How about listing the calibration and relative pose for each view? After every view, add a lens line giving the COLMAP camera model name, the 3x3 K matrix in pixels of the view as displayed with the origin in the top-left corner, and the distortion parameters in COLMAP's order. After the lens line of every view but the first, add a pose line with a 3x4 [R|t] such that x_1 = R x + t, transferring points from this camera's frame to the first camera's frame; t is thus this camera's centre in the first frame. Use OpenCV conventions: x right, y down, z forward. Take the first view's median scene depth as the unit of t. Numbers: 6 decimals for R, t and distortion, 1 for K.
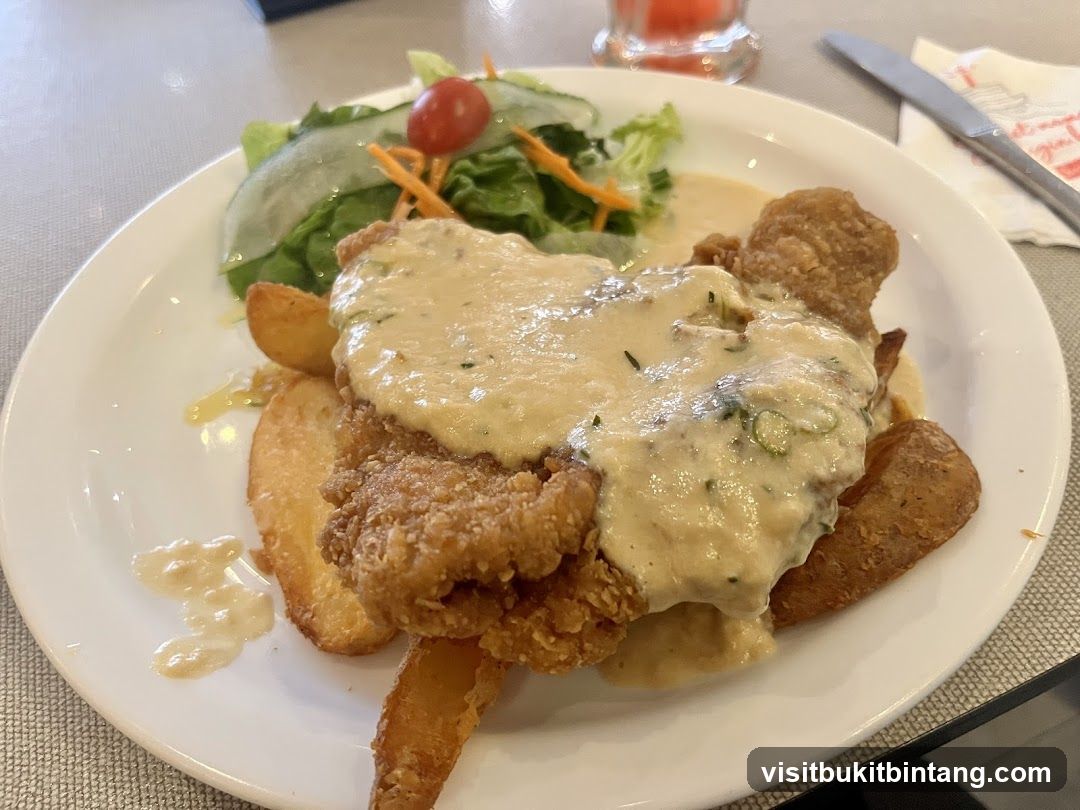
lens RADIAL K [[813.2, 0, 540.0], [0, 813.2, 405.0], [0, 0, 1]] dist [-0.008307, -0.013170]
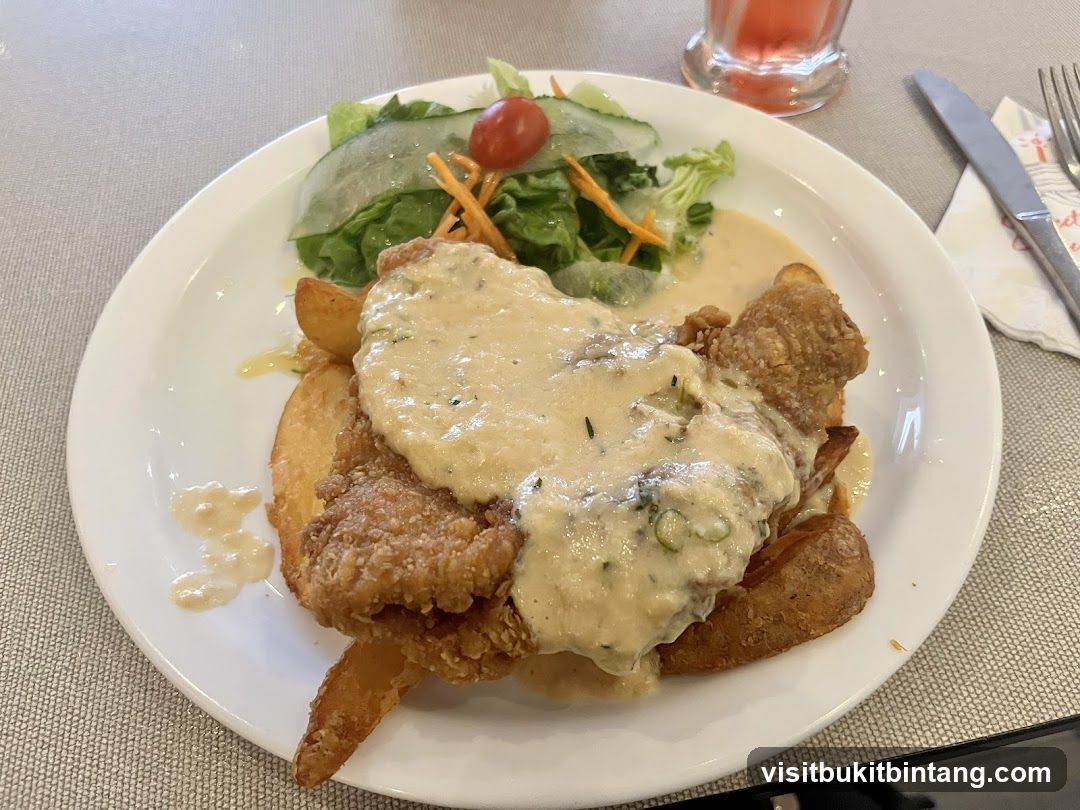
lens RADIAL K [[792.0, 0, 542.3], [0, 792.0, 408.3], [0, 0, 1]] dist [0.001982, 0.000660]
pose [[0.978384, 0.189722, -0.082282, 0.121711], [-0.178715, 0.975906, 0.125171, -0.190860], [0.104048, -0.107760, 0.988717, -0.112169]]
